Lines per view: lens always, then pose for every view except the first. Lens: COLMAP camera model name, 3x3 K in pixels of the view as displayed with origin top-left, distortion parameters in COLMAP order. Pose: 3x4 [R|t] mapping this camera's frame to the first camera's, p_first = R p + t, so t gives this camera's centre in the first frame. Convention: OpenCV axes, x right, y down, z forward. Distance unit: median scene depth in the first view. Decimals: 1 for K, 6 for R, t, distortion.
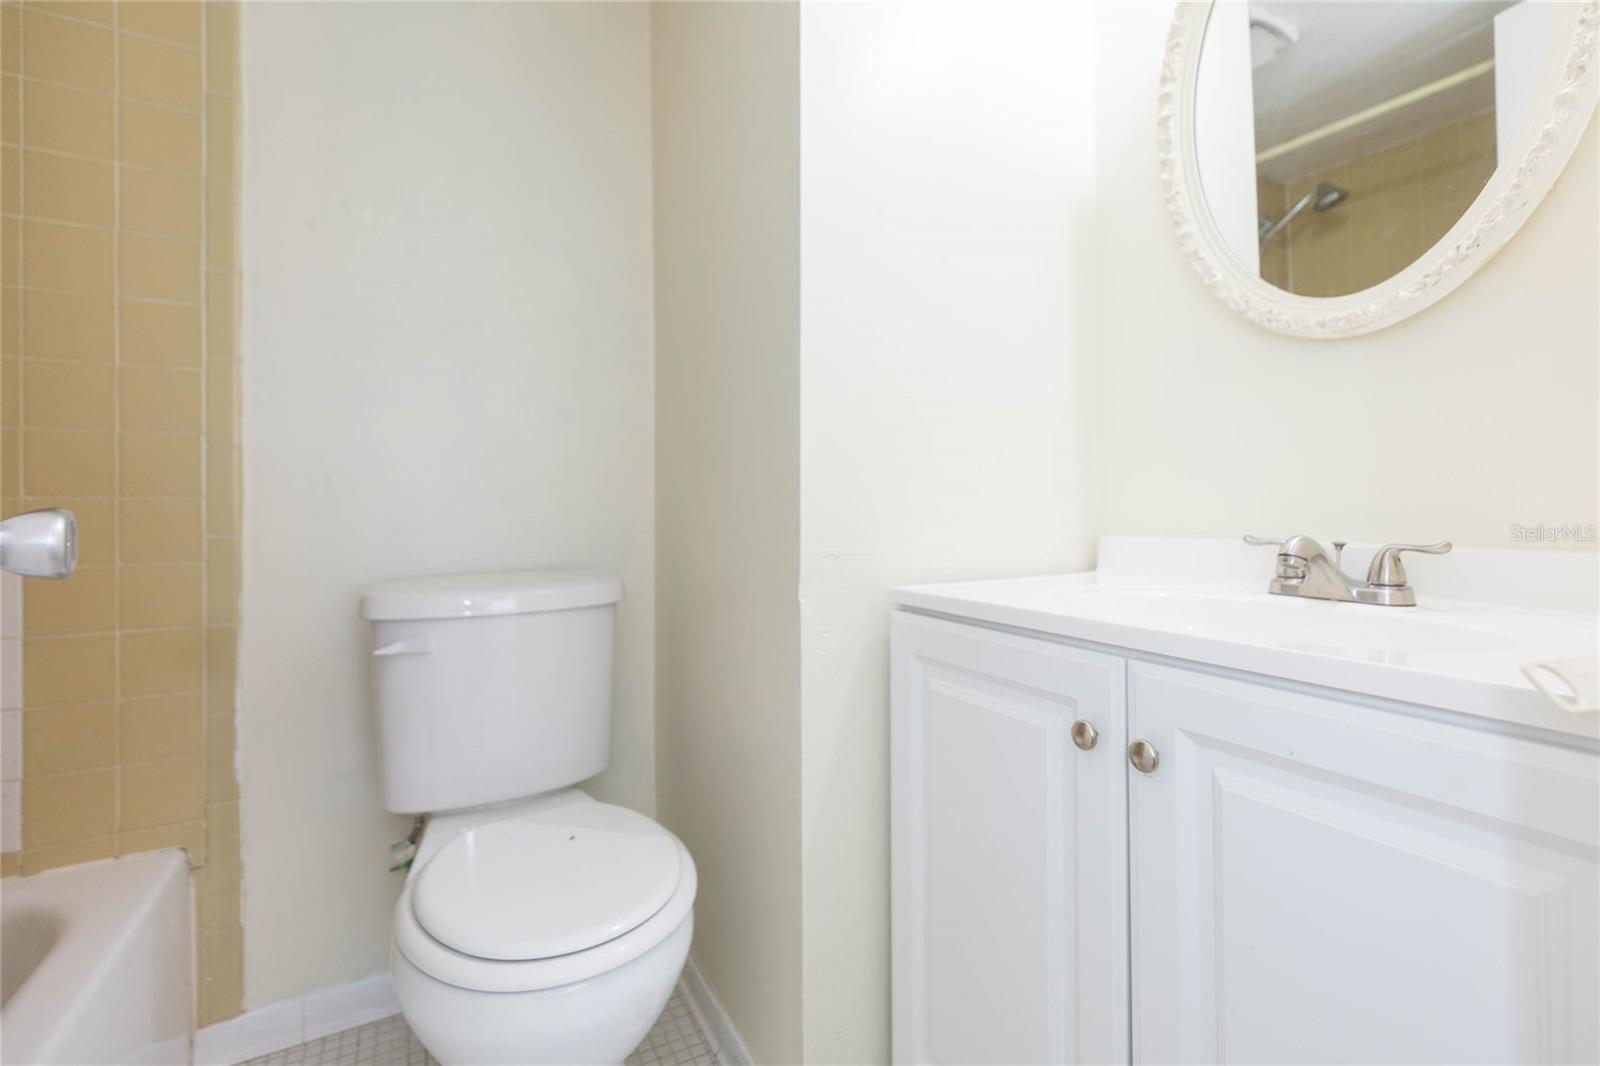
lens RADIAL K [[714.4, 0, 809.3], [0, 714.4, 510.2], [0, 0, 1]] dist [0.006951, -0.000249]
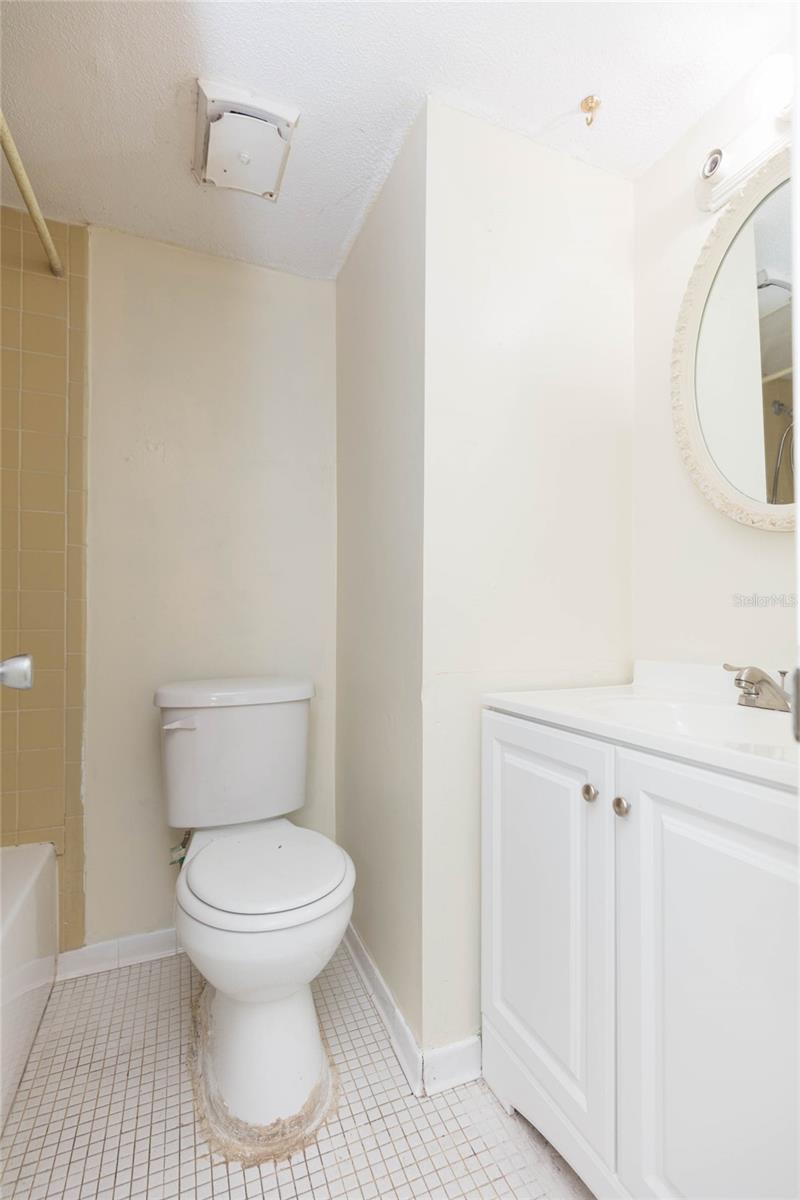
lens RADIAL K [[543.2, 0, 402.3], [0, 543.2, 616.8], [0, 0, 1]] dist [0.003165, -0.000643]
pose [[0.994116, 0.004298, -0.108237, 0.063079], [-0.005210, 0.999953, -0.008145, -0.043596], [0.108197, 0.008661, 0.994092, -0.164884]]
